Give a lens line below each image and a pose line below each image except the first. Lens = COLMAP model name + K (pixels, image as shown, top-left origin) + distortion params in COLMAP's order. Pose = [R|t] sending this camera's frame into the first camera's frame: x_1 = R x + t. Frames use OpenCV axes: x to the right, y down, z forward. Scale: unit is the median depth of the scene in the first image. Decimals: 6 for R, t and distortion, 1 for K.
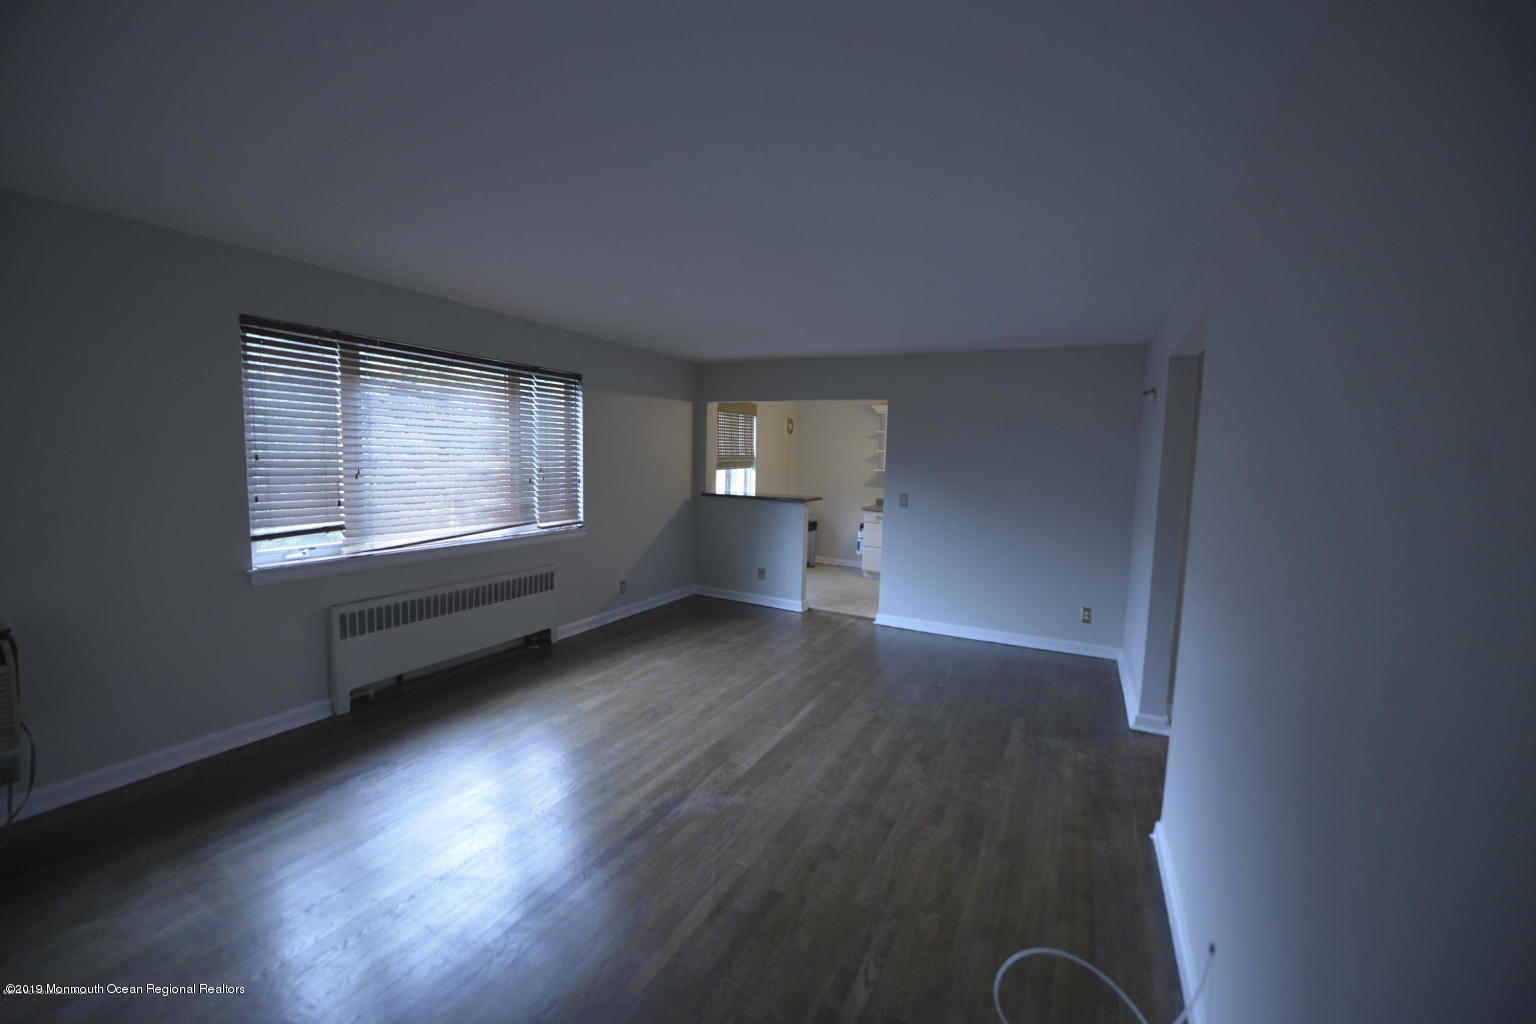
lens RADIAL K [[610.5, 0, 768.0], [0, 610.5, 512.0], [0, 0, 1]] dist [-0.000410, -0.000099]
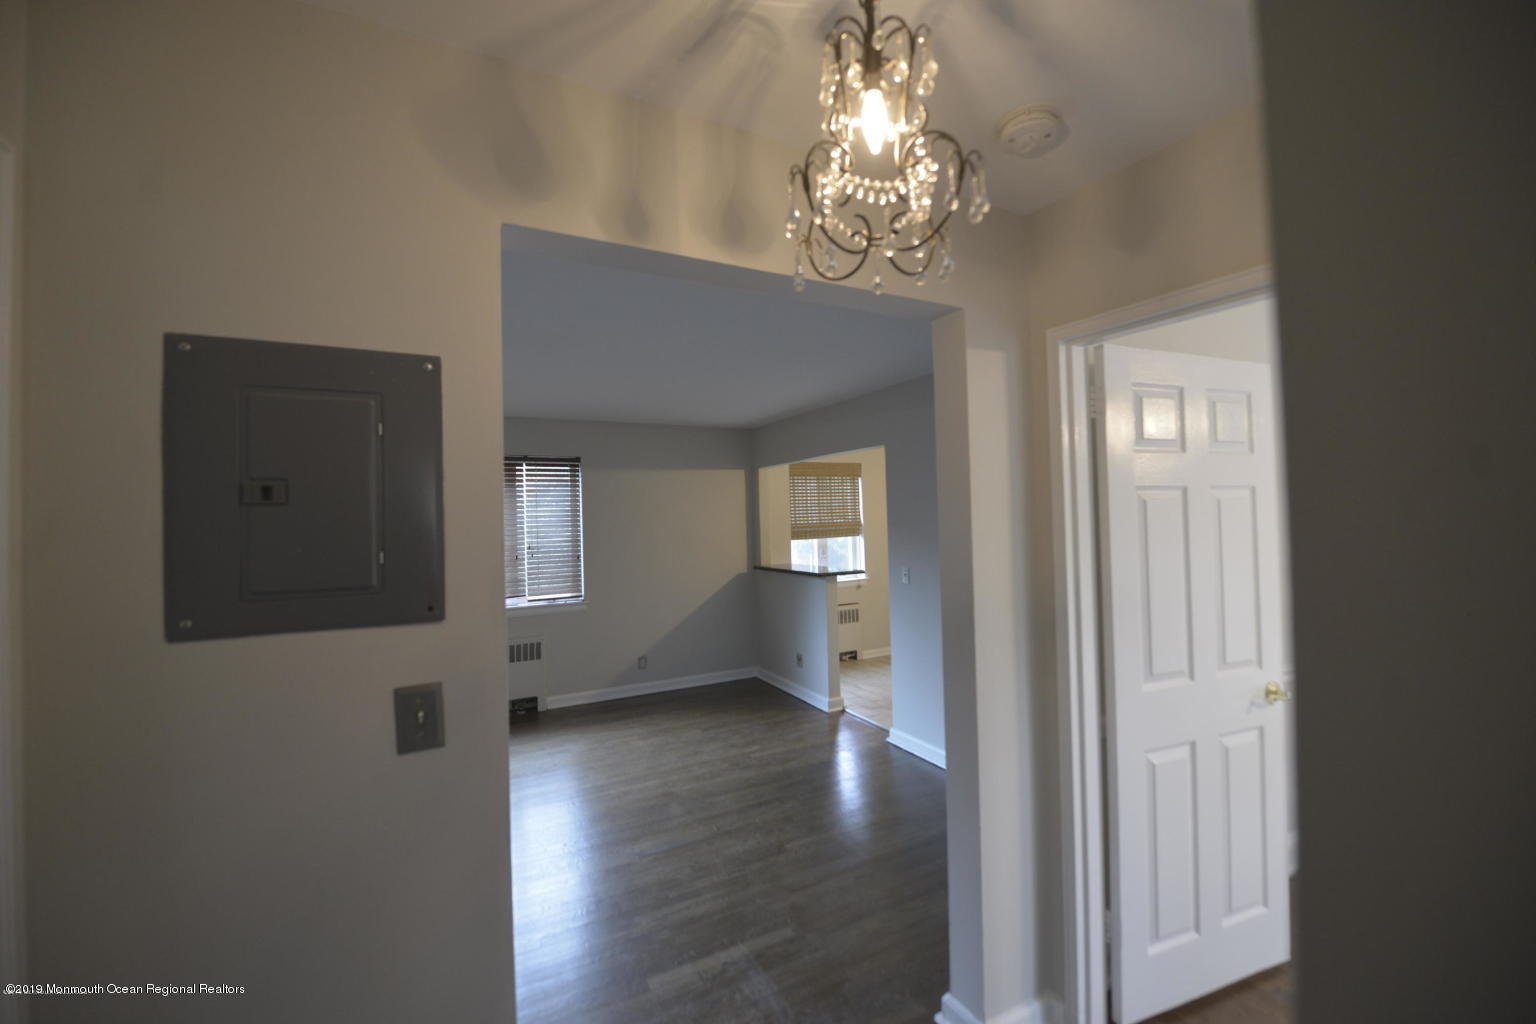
lens RADIAL K [[614.7, 0, 757.6], [0, 614.7, 508.5], [0, 0, 1]] dist [-0.000113, -0.000015]
pose [[0.816812, -0.059217, -0.573857, 0.593303], [-0.007931, 0.993471, -0.113805, -0.015580], [0.576850, 0.097509, 0.811009, 0.326309]]
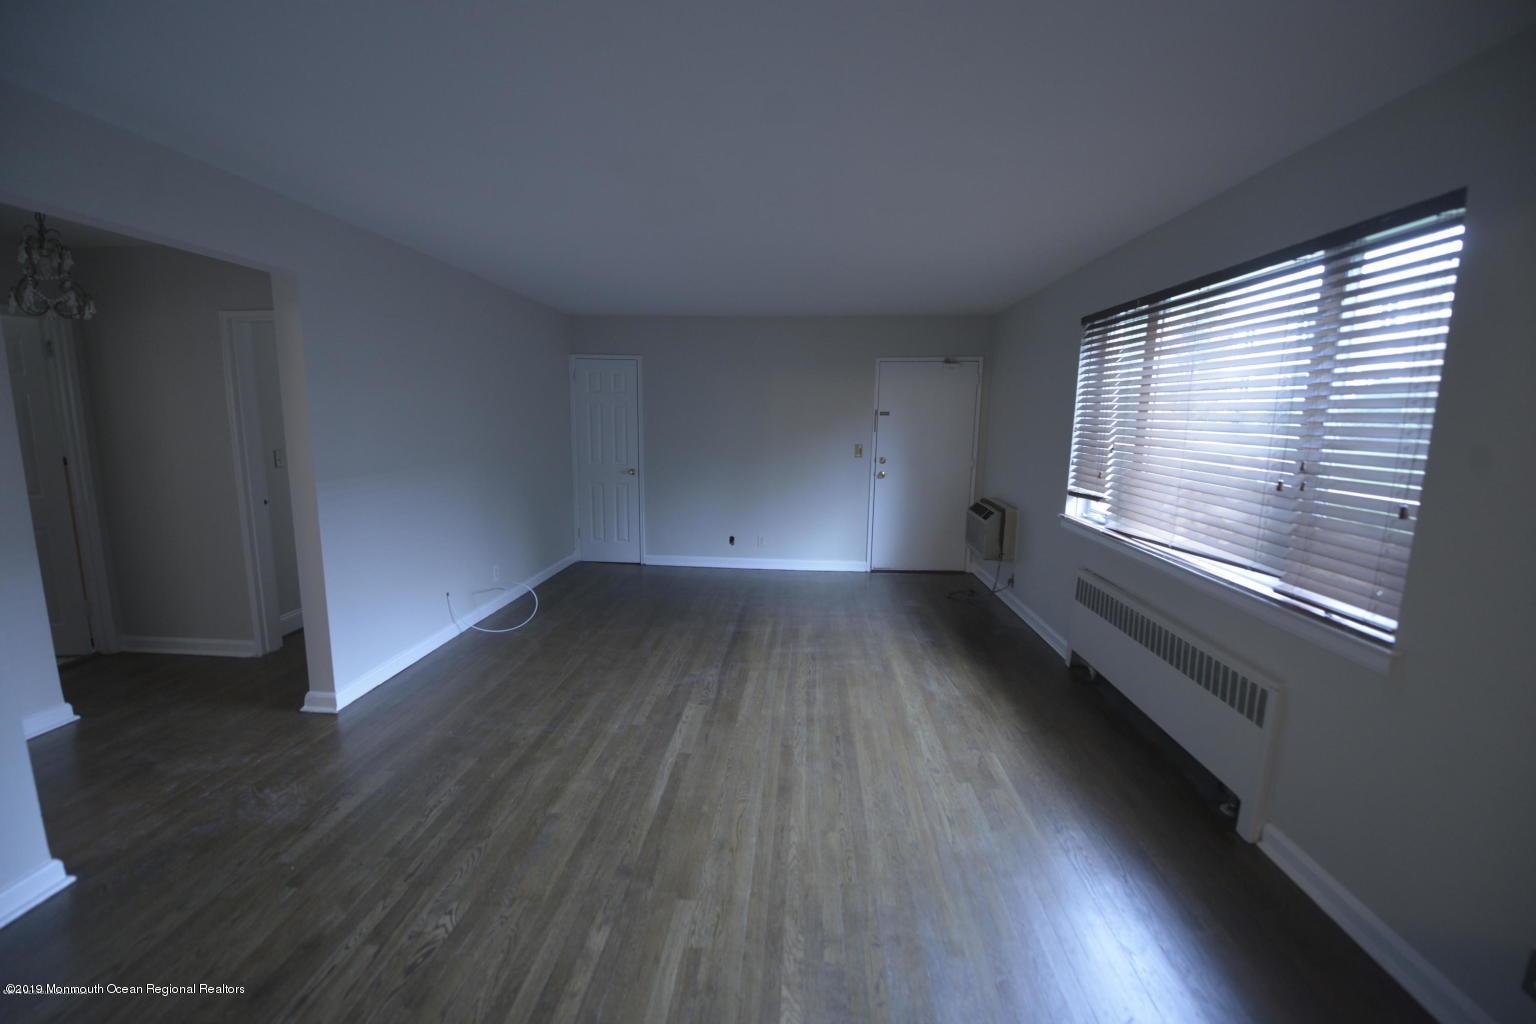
lens RADIAL K [[610.5, 0, 768.0], [0, 610.5, 512.0], [0, 0, 1]] dist [-0.000410, -0.000099]
pose [[-0.914356, 0.023015, -0.404256, 0.170345], [-0.078641, 0.969279, 0.233055, -0.109755], [0.397200, 0.244886, -0.884456, 1.229067]]
